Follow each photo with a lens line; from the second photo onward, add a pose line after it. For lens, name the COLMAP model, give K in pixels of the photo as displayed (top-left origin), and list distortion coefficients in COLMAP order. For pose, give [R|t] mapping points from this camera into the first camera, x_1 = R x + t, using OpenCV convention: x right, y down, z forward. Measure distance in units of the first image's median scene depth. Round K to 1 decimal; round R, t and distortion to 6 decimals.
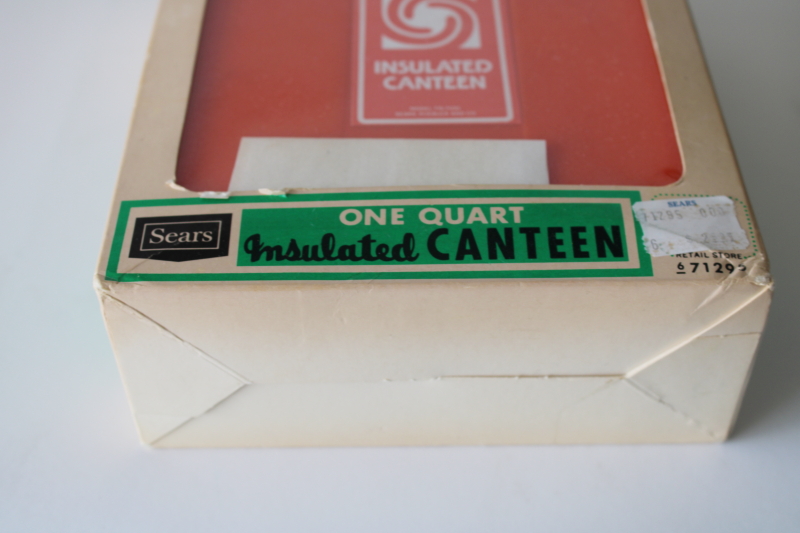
lens RADIAL K [[1182.3, 0, 400.0], [0, 1182.3, 266.5], [0, 0, 1]] dist [-0.050132, 0.196172]
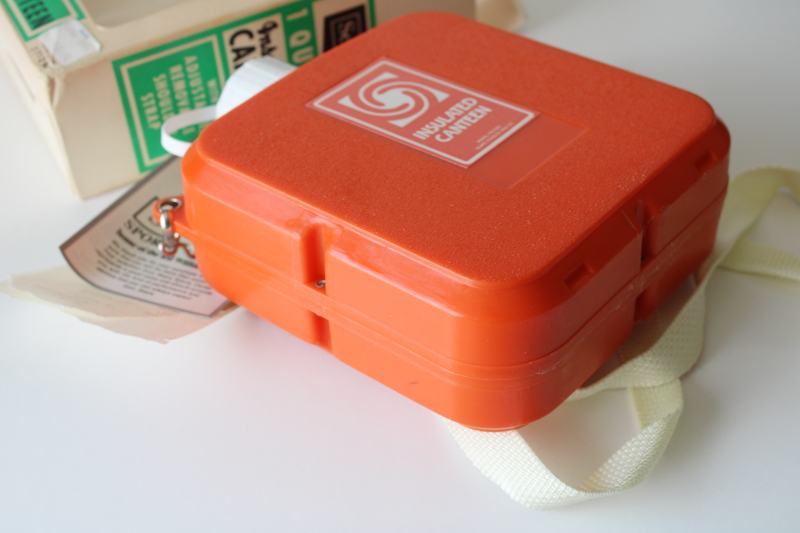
lens RADIAL K [[1182.3, 0, 400.0], [0, 1182.3, 266.5], [0, 0, 1]] dist [-0.050132, 0.196172]
pose [[0.474634, 0.615821, -0.628877, 1.695751], [-0.624246, 0.739218, 0.252732, -0.508206], [0.620515, 0.272619, 0.735282, 0.157166]]
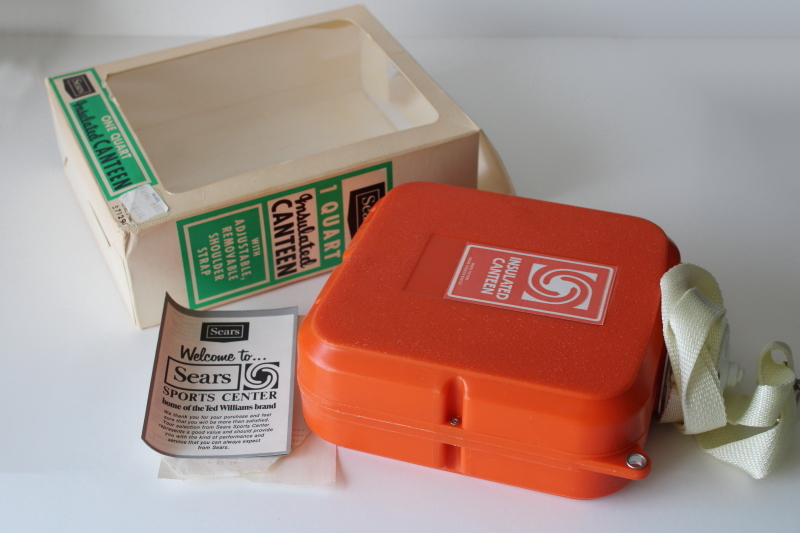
lens RADIAL K [[1182.3, 0, 400.0], [0, 1182.3, 266.5], [0, 0, 1]] dist [-0.050132, 0.196172]
pose [[0.426342, 0.588016, -0.687365, 1.904925], [-0.665219, 0.718735, 0.202247, -0.665391], [0.612957, 0.371022, 0.697586, -0.116478]]
